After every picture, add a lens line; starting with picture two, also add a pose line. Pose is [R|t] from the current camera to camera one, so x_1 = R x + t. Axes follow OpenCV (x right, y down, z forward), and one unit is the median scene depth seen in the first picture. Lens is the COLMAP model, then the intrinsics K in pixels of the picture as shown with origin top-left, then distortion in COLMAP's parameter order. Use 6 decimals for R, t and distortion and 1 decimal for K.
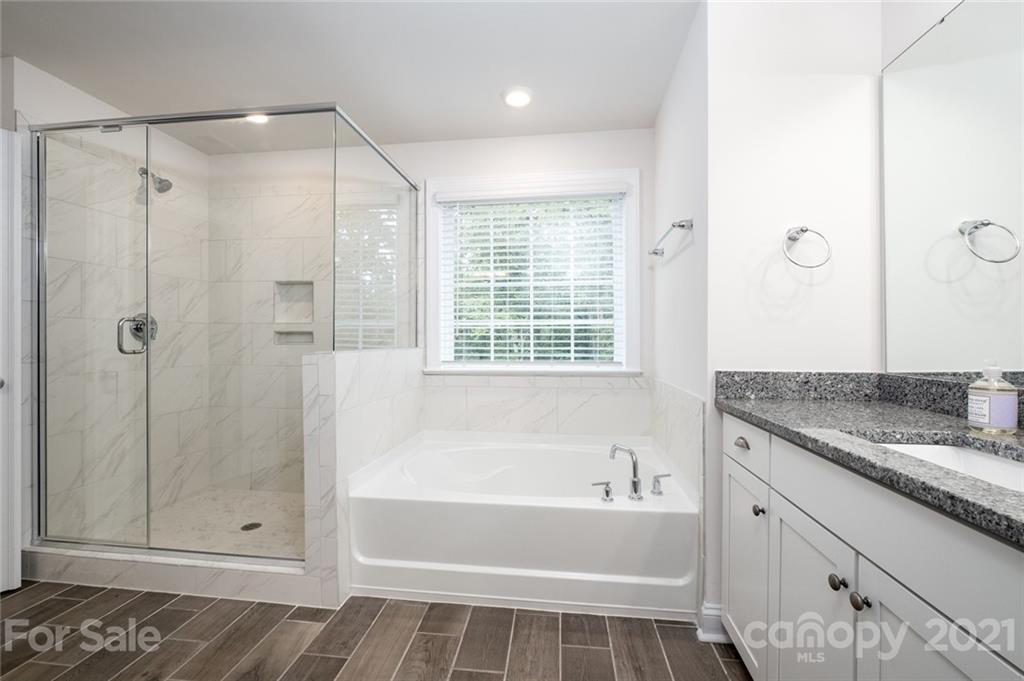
lens RADIAL K [[443.9, 0, 510.4], [0, 443.9, 339.4], [0, 0, 1]] dist [-0.004657, -0.001022]
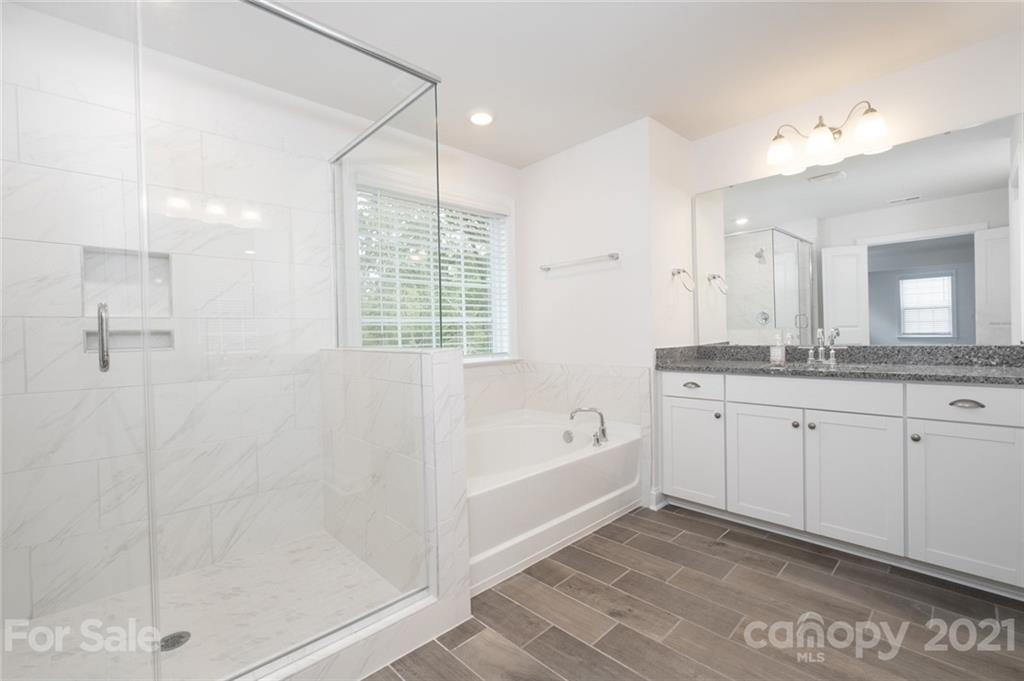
lens RADIAL K [[443.9, 0, 513.3], [0, 443.9, 339.2], [0, 0, 1]] dist [-0.004657, -0.001022]
pose [[0.627970, -0.026346, 0.777792, -1.051667], [0.025917, 0.999580, 0.012933, -0.000553], [-0.777806, 0.012037, 0.628389, 0.318267]]
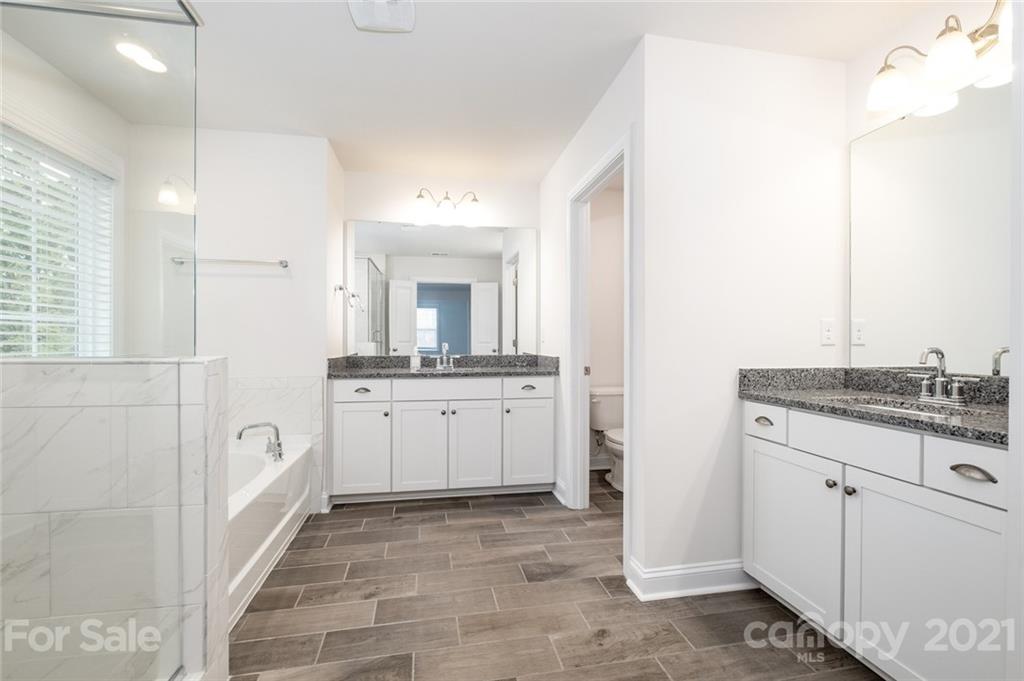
lens RADIAL K [[443.9, 0, 513.3], [0, 443.9, 343.7], [0, 0, 1]] dist [-0.004657, -0.001022]
pose [[-0.314341, -0.006823, 0.949286, -1.292417], [-0.001807, 0.999977, 0.006589, -0.001398], [-0.949308, 0.000356, -0.314346, 0.754962]]
